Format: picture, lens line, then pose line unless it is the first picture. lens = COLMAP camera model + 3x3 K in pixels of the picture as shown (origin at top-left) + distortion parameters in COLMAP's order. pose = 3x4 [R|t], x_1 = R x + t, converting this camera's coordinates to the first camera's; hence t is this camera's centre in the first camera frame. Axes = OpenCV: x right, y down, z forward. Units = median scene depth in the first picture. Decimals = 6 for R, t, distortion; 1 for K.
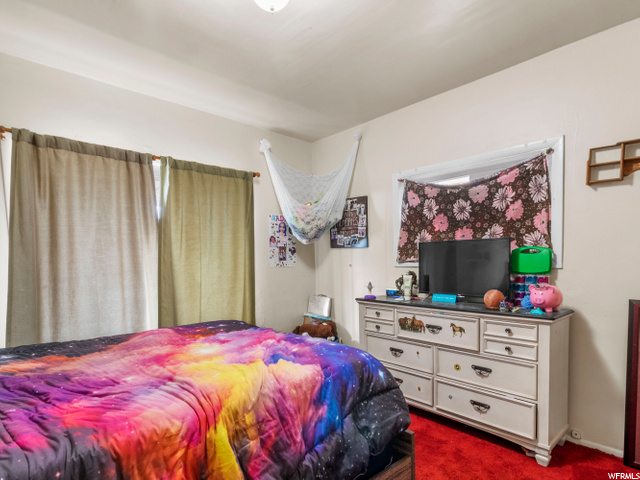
lens RADIAL K [[342.2, 0, 320.0], [0, 342.2, 283.2], [0, 0, 1]] dist [0.000425, 0.000180]
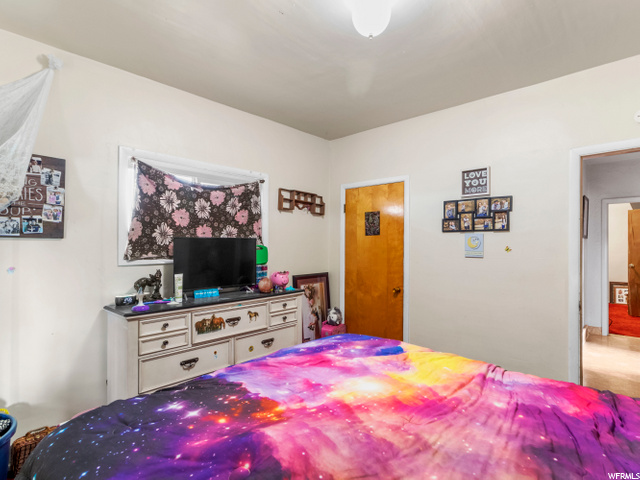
lens RADIAL K [[329.5, 0, 326.7], [0, 329.5, 241.3], [0, 0, 1]] dist [0.000216, 0.000651]
pose [[-0.060332, 0.026006, 0.997840, -0.652812], [0.074135, 0.997016, -0.021503, -0.064235], [-0.995421, 0.072678, -0.062080, 0.705731]]
